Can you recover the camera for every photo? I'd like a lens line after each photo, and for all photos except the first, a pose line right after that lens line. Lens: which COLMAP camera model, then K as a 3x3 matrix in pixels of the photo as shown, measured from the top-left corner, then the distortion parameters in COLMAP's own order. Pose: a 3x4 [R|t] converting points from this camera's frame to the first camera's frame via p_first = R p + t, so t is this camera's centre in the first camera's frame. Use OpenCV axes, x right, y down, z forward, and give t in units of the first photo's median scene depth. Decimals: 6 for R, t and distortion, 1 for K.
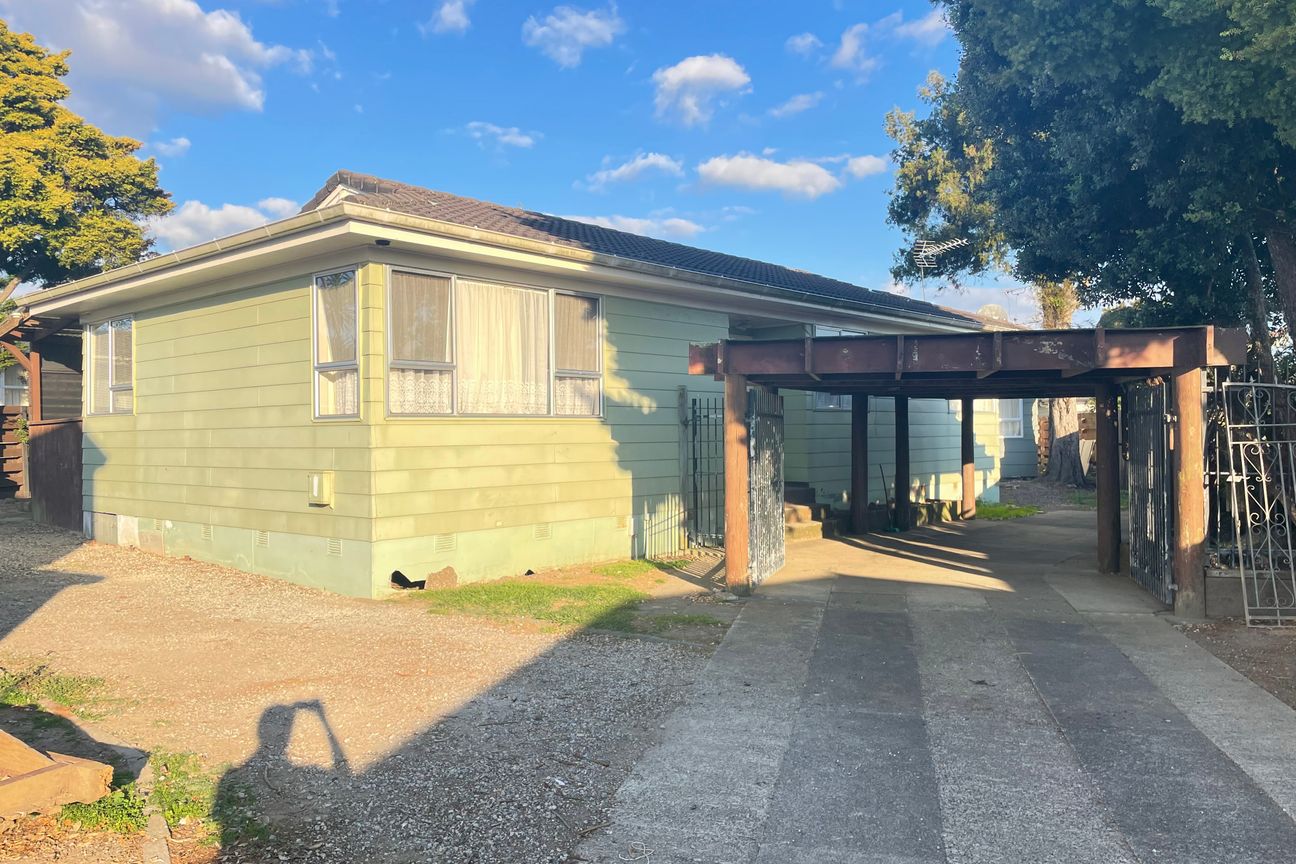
lens RADIAL K [[982.9, 0, 648.0], [0, 982.9, 432.0], [0, 0, 1]] dist [0.036186, -0.004129]
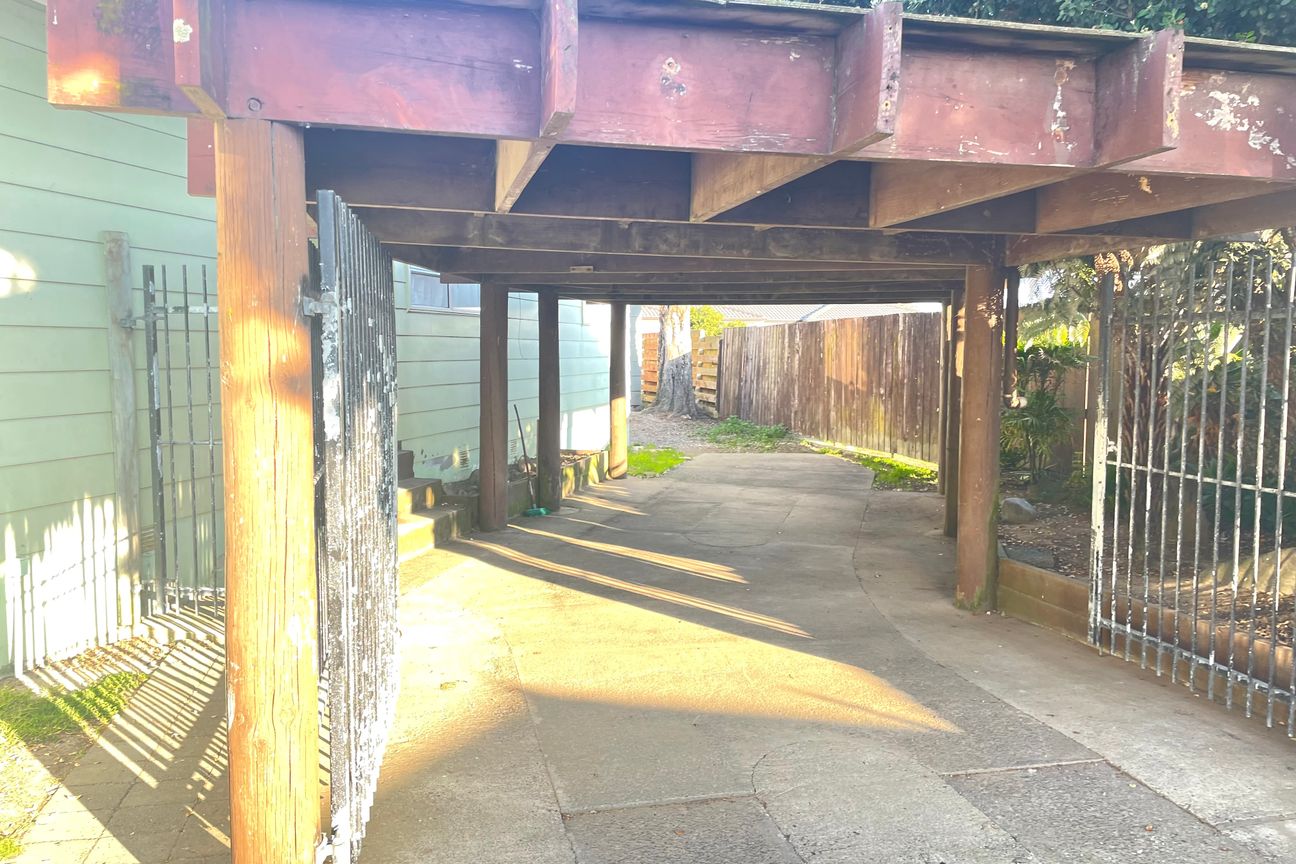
lens RADIAL K [[982.9, 0, 648.0], [0, 982.9, 432.0], [0, 0, 1]] dist [0.036186, -0.004129]
pose [[0.892478, -0.026441, 0.450316, 0.044735], [-0.011407, 0.996639, 0.081126, -0.000399], [-0.450947, -0.077540, 0.889176, 0.526052]]
